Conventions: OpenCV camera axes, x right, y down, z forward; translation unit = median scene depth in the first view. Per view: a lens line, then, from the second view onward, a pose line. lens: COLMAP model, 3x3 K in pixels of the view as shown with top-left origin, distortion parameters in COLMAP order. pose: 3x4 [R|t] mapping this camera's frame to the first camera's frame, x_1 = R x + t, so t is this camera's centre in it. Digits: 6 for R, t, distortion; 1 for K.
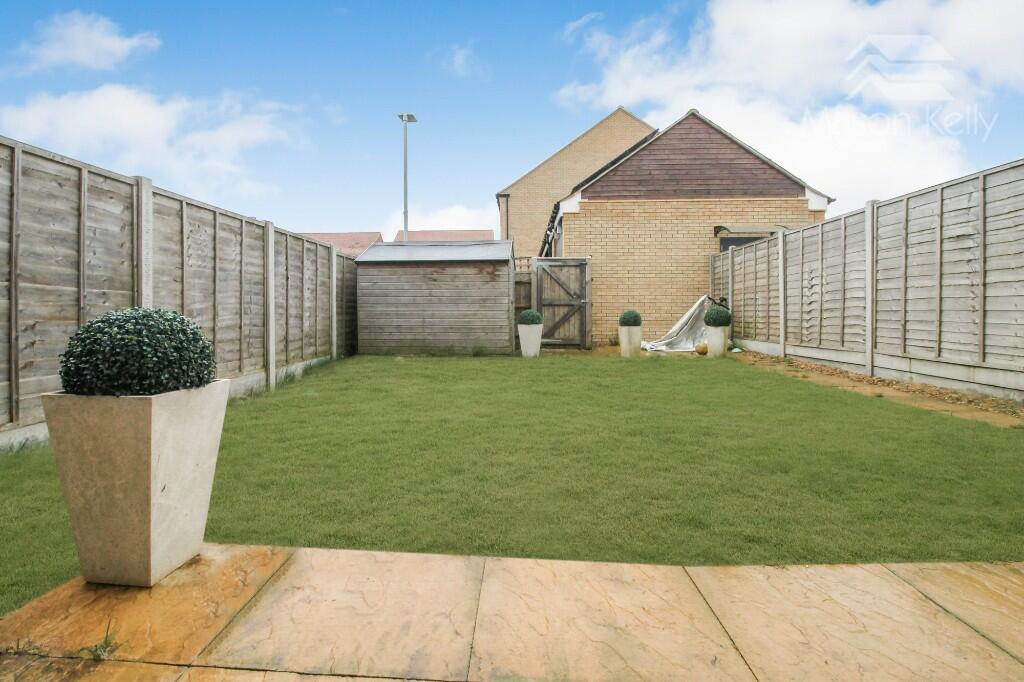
lens RADIAL K [[561.2, 0, 504.2], [0, 561.2, 315.0], [0, 0, 1]] dist [-0.002722, -0.000745]
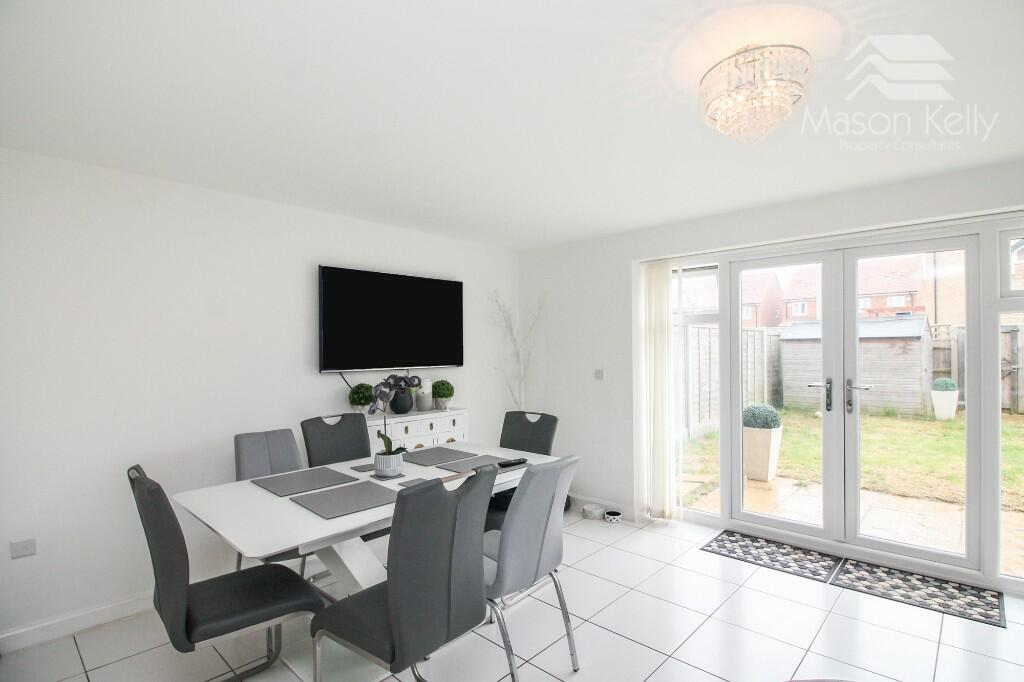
lens RADIAL K [[606.0, 0, 485.4], [0, 606.0, 340.5], [0, 0, 1]] dist [-0.003307, -0.002020]
pose [[0.794544, -0.002738, -0.607201, 0.052461], [-0.006012, 0.999905, -0.012376, -0.066684], [0.607177, 0.013484, 0.794452, -0.577554]]
